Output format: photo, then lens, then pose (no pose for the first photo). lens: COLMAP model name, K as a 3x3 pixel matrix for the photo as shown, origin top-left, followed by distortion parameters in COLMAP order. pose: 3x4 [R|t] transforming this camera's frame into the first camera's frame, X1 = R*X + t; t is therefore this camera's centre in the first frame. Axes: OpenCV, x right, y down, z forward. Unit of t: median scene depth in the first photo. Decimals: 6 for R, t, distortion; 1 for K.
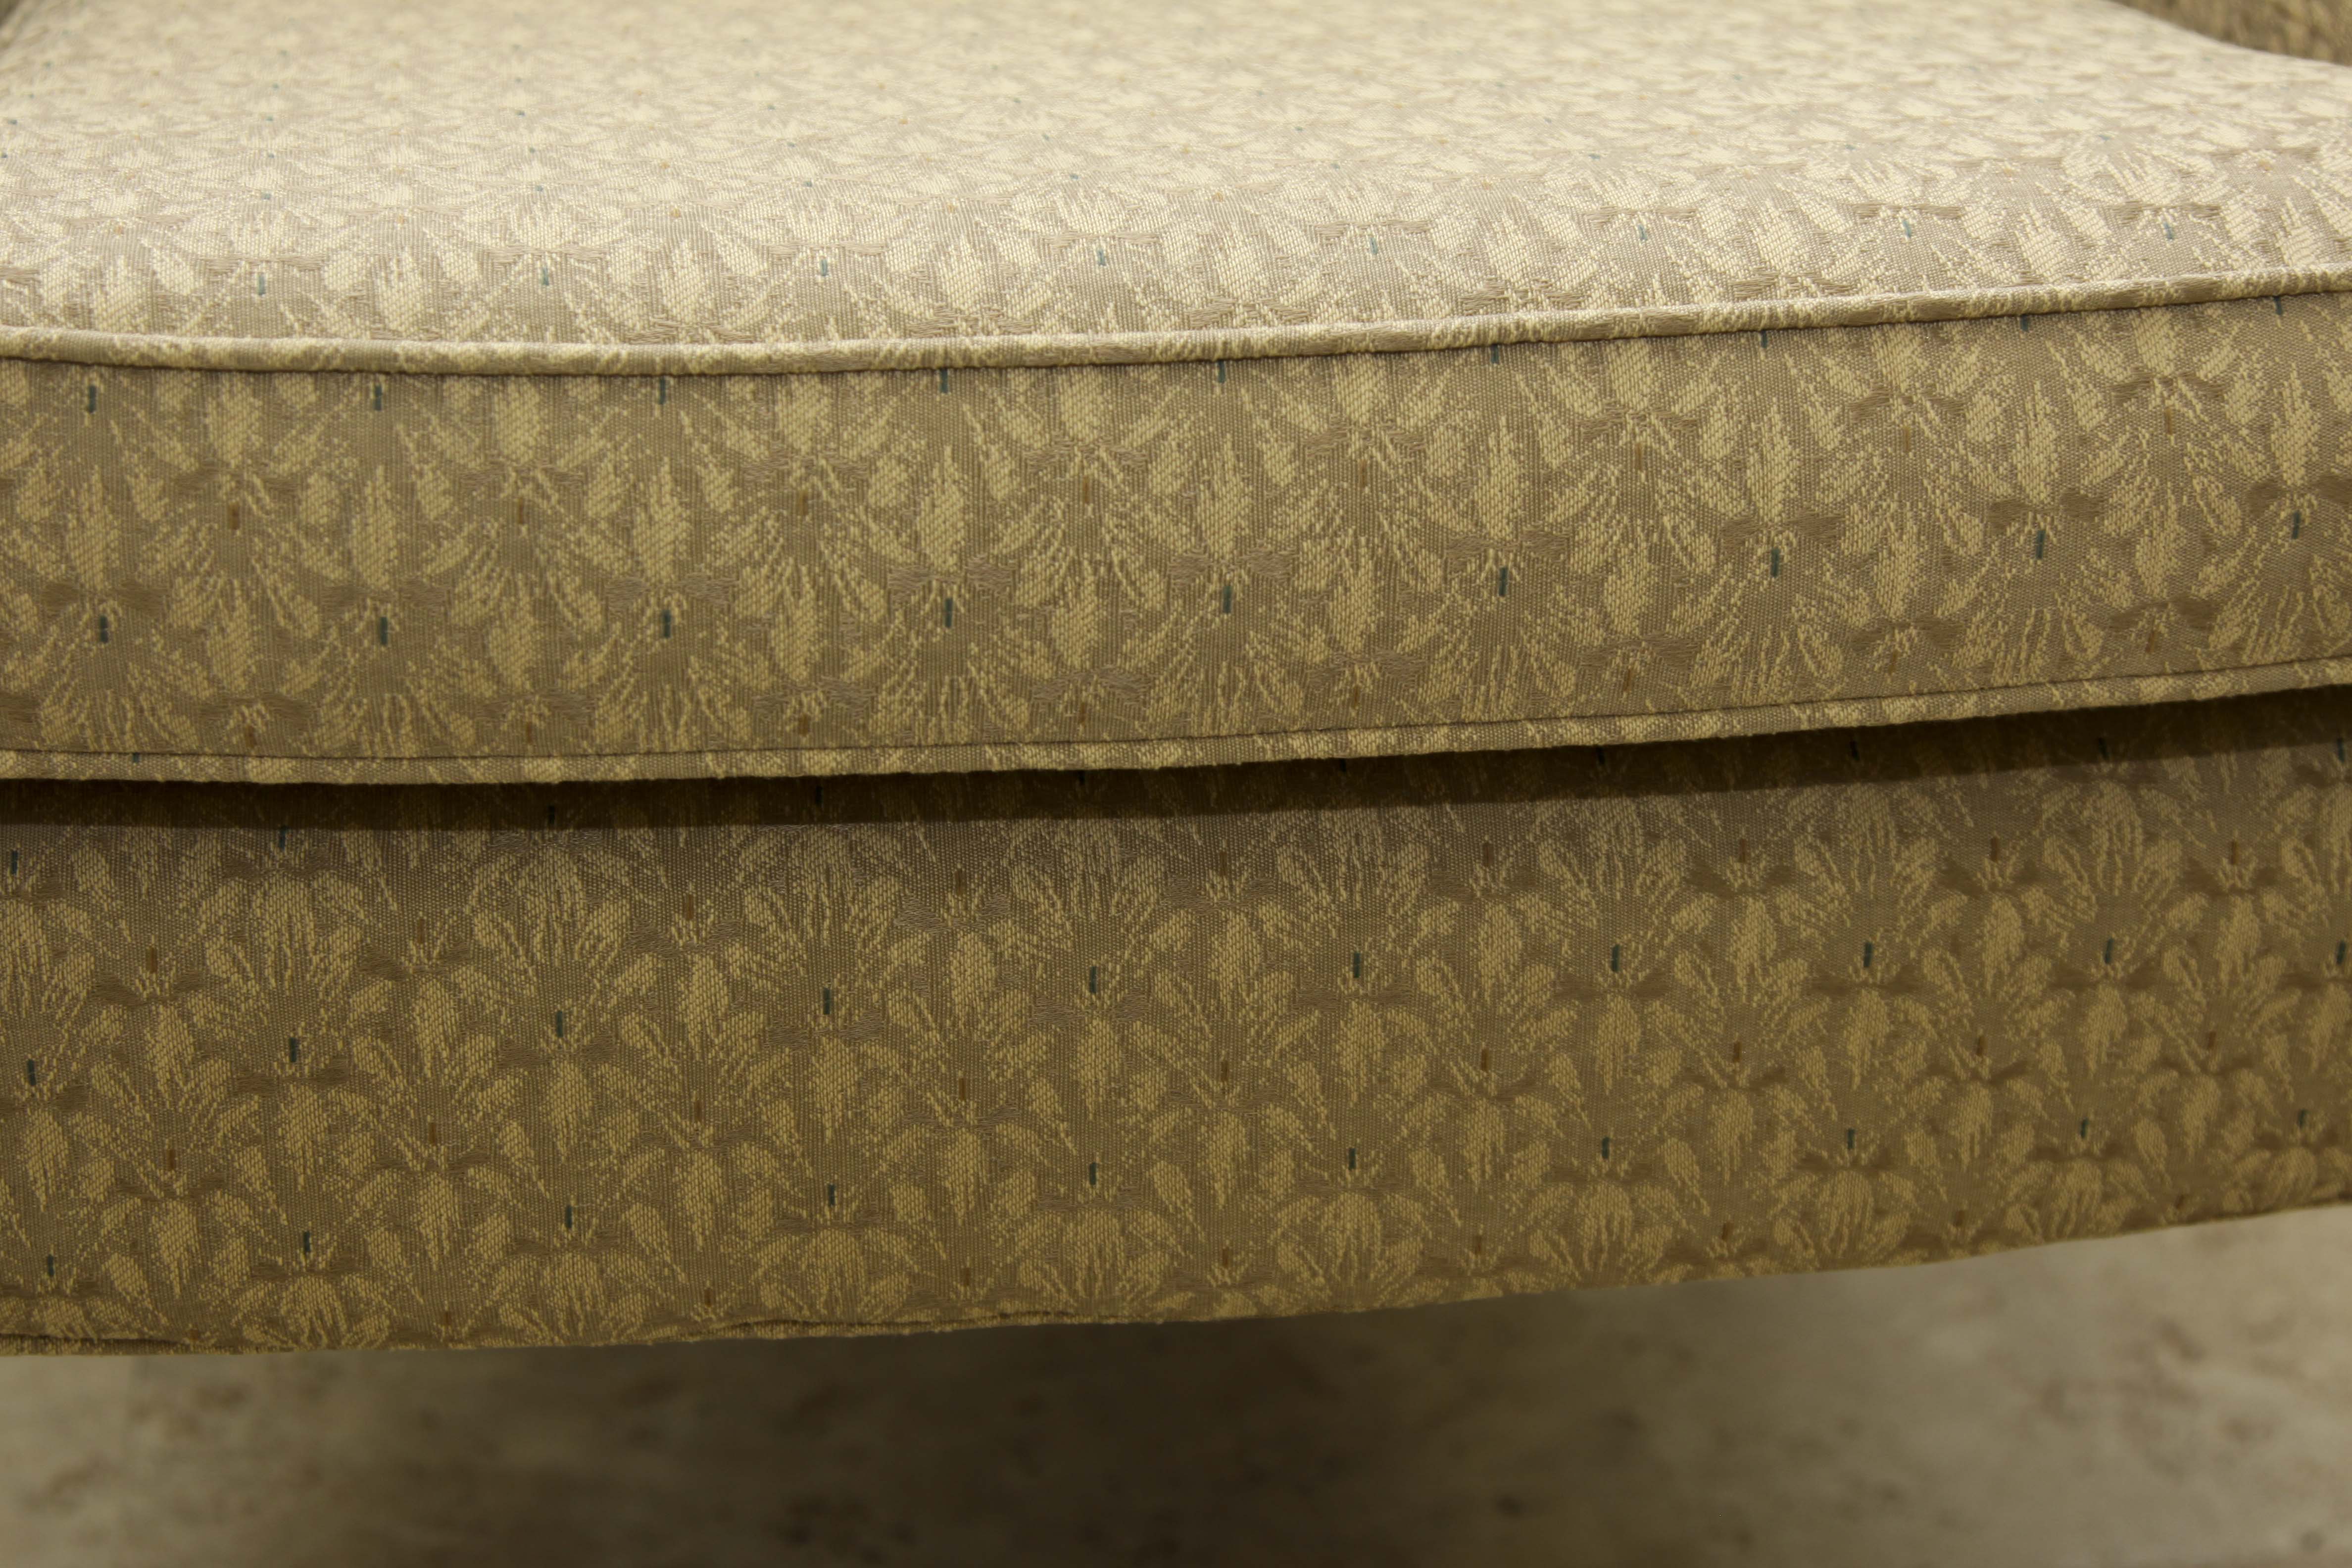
lens RADIAL K [[4817.9, 0, 1176.0], [0, 4817.9, 784.0], [0, 0, 1]] dist [0.071624, 0.136292]
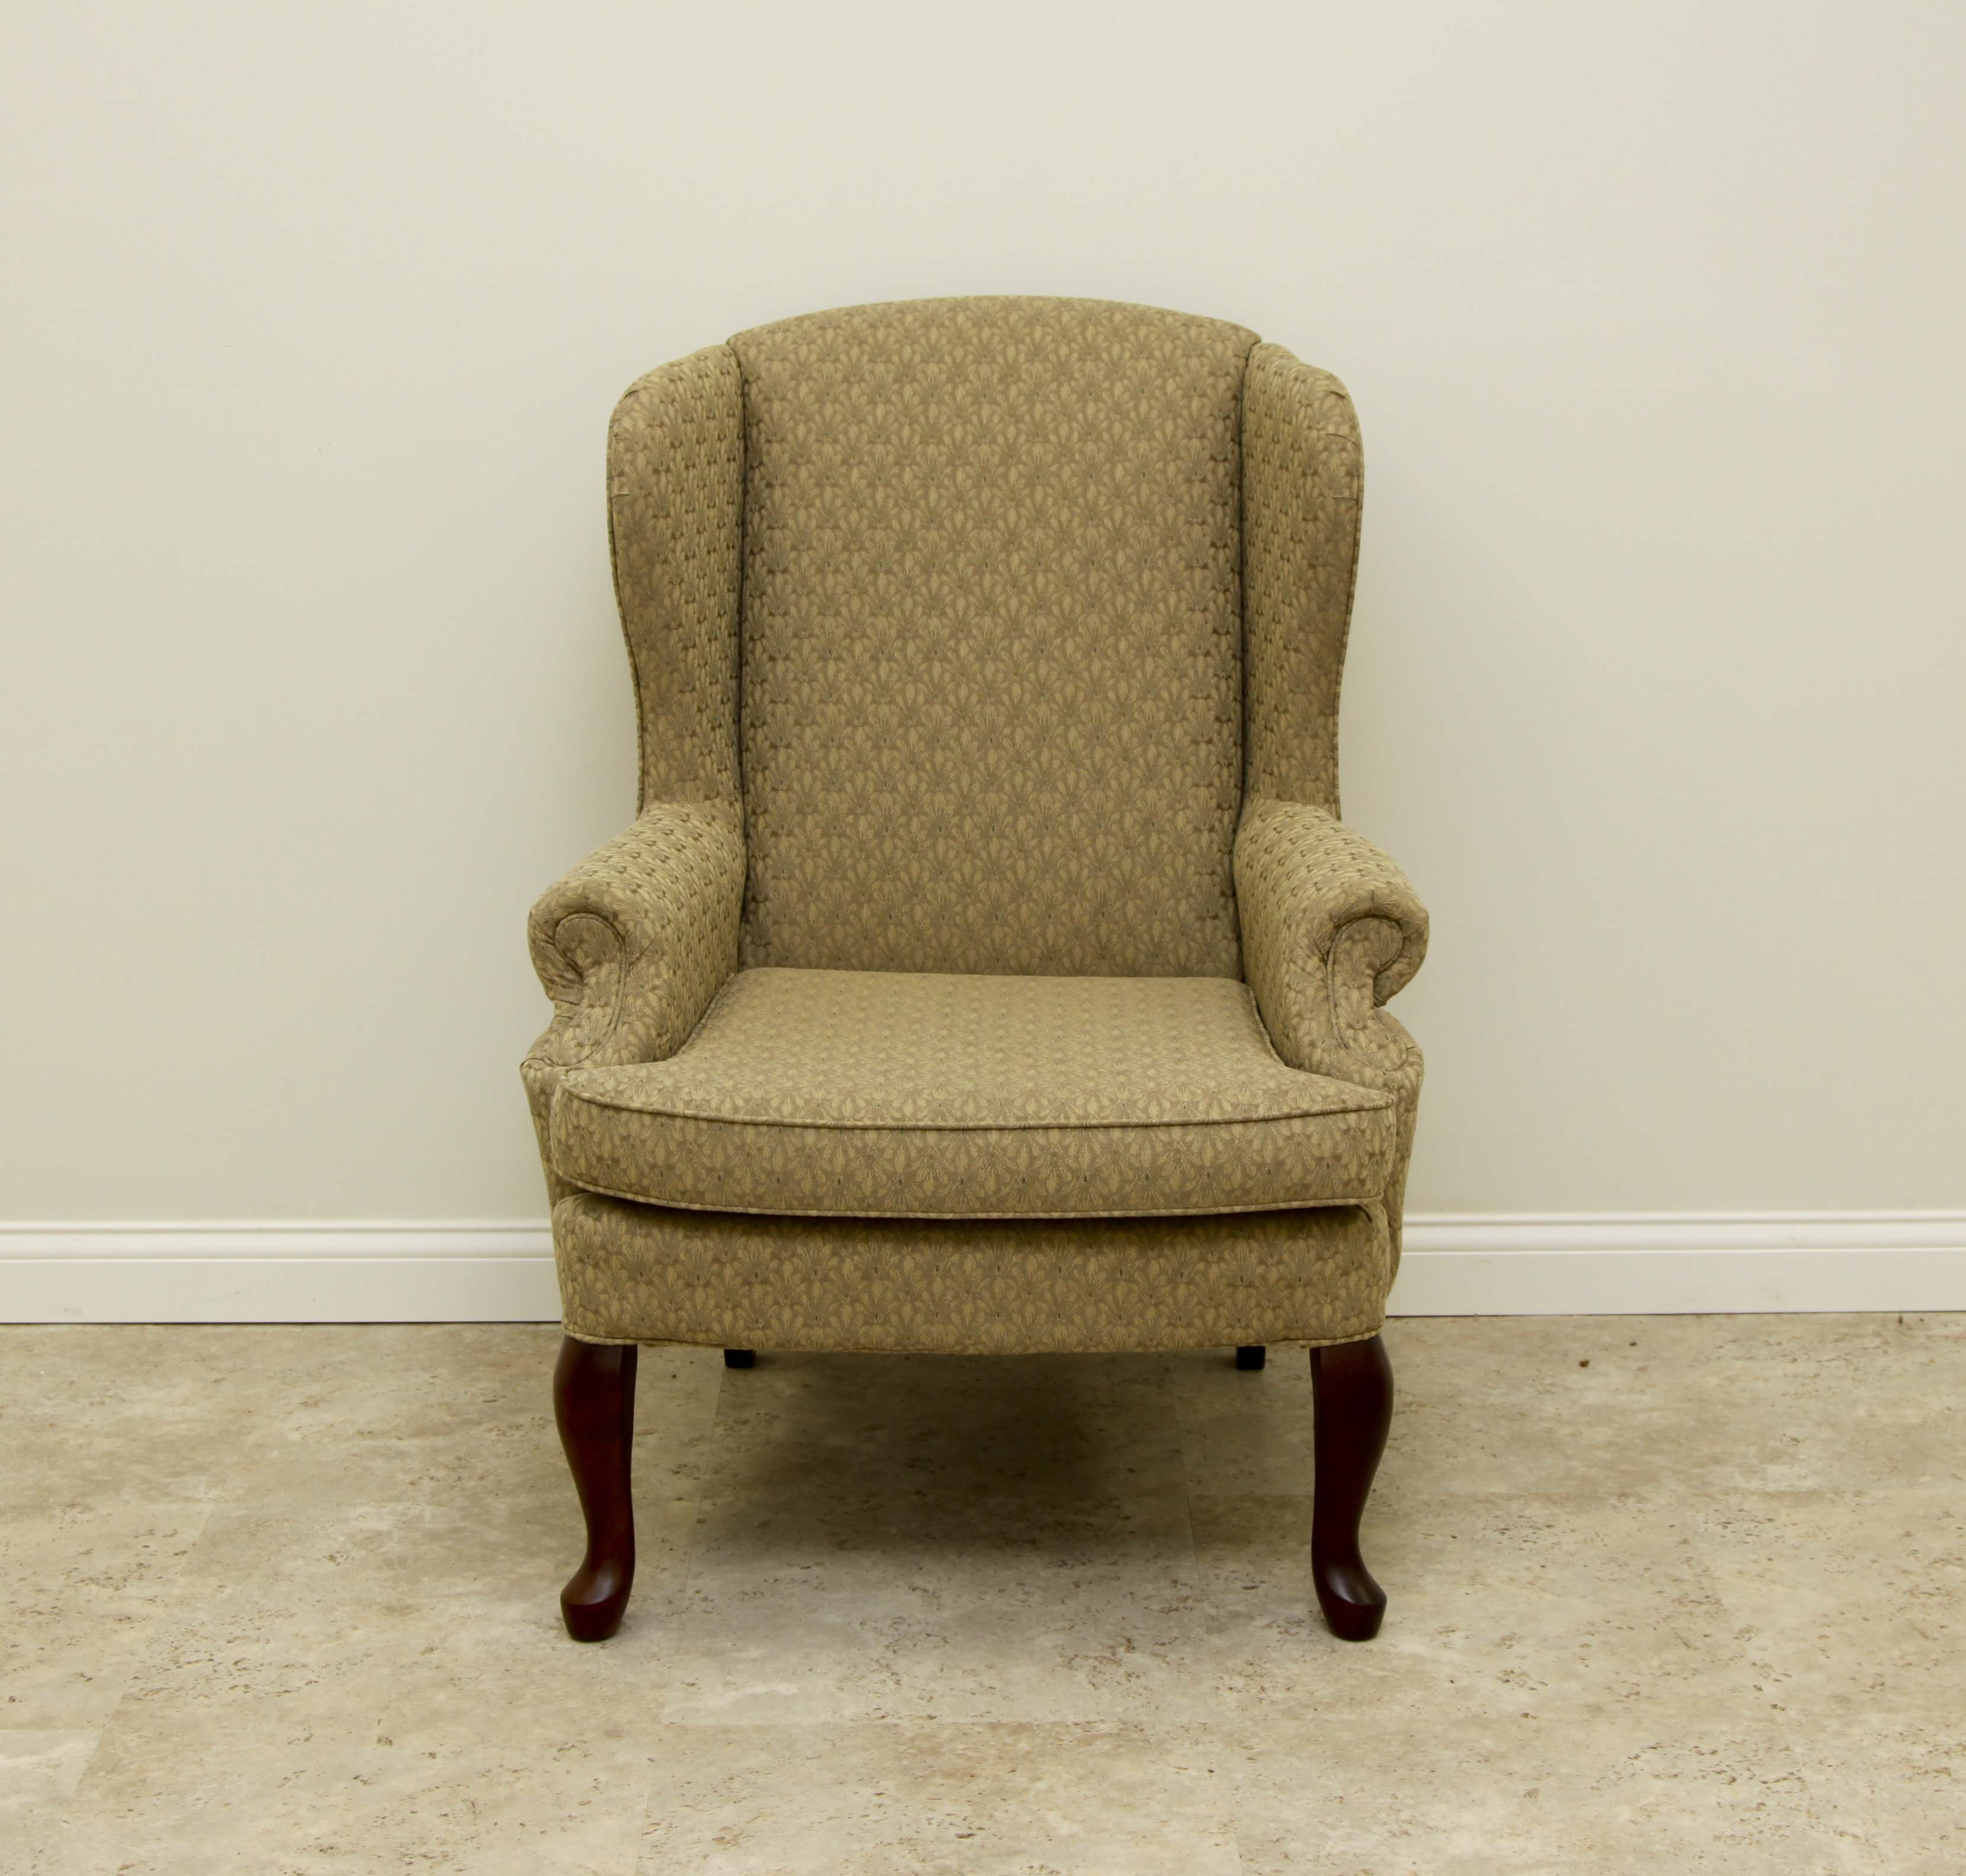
lens RADIAL K [[3654.4, 0, 983.0], [0, 3654.4, 938.0], [0, 0, 1]] dist [-0.082286, 0.107503]
pose [[0.988686, 0.032573, -0.146419, 0.519804], [-0.048103, 0.993433, -0.103809, 0.088589], [0.142076, 0.109678, 0.983761, -2.373536]]
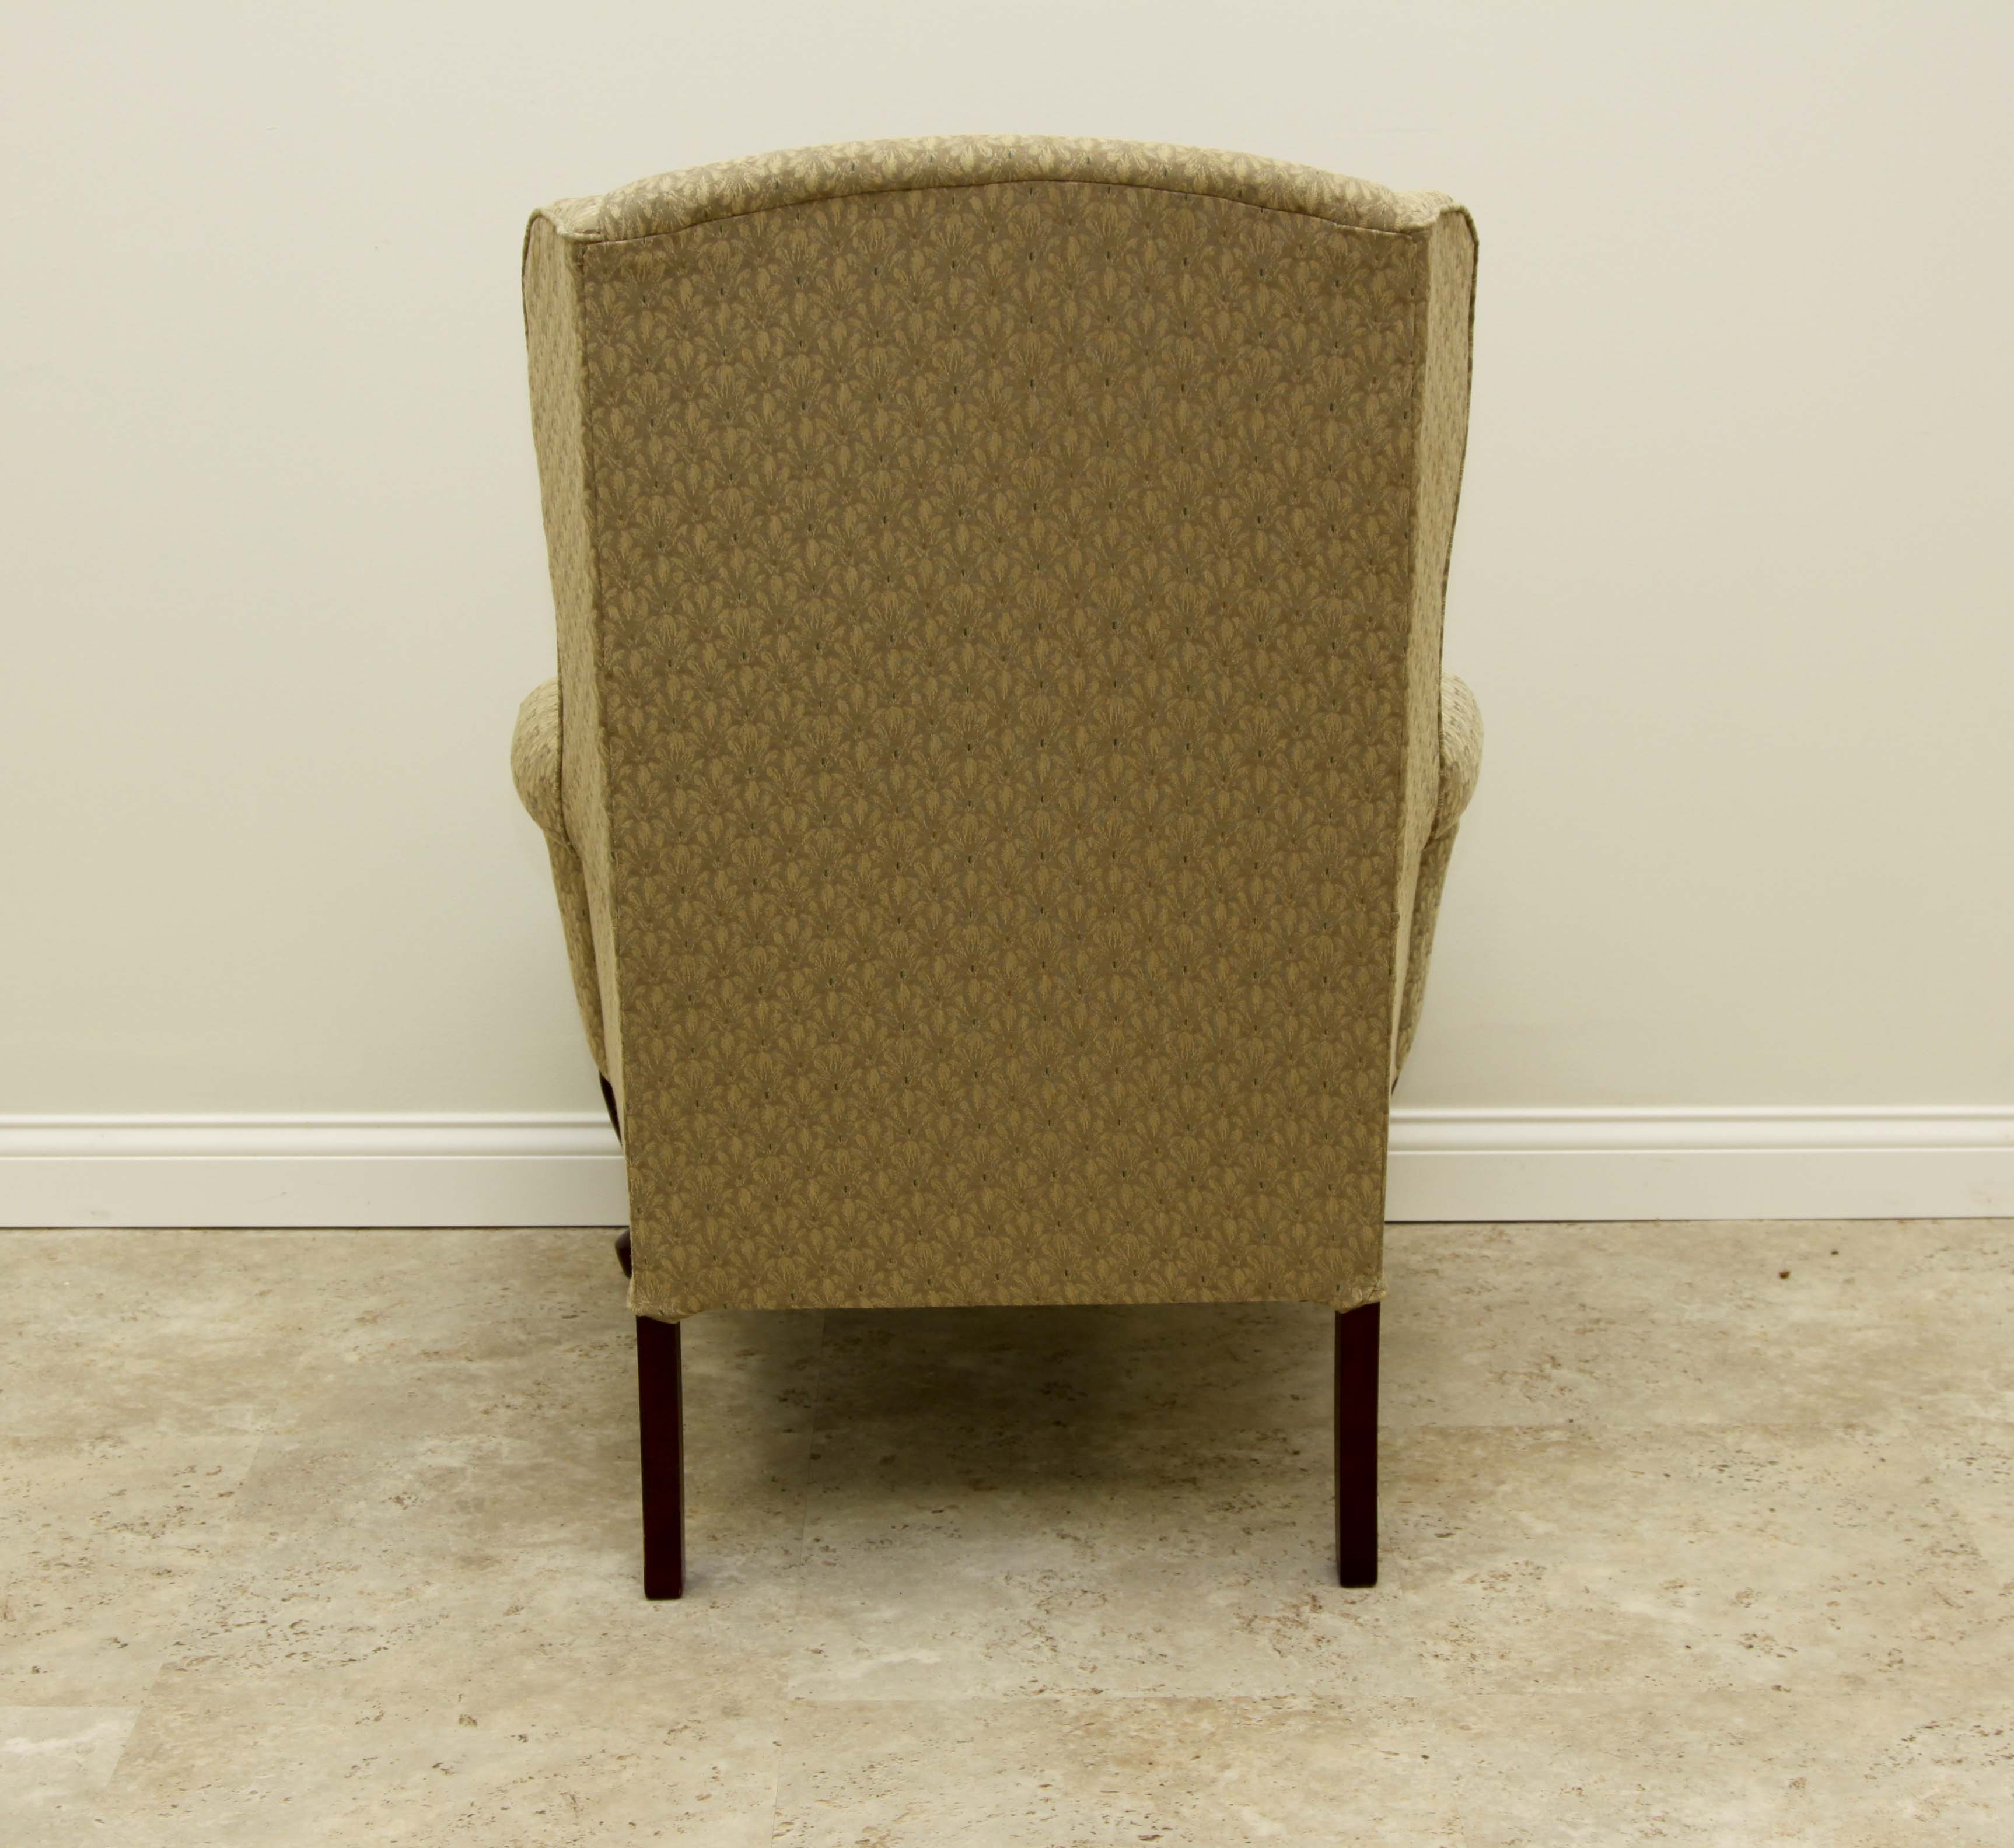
lens RADIAL K [[3585.4, 0, 1027.7], [0, 3585.4, 926.0], [0, 0, 1]] dist [-0.075662, 0.064371]
pose [[0.990271, 0.039038, -0.133563, 0.304617], [-0.049369, 0.995966, -0.074930, 0.062001], [0.130099, 0.080794, 0.988204, -1.877175]]
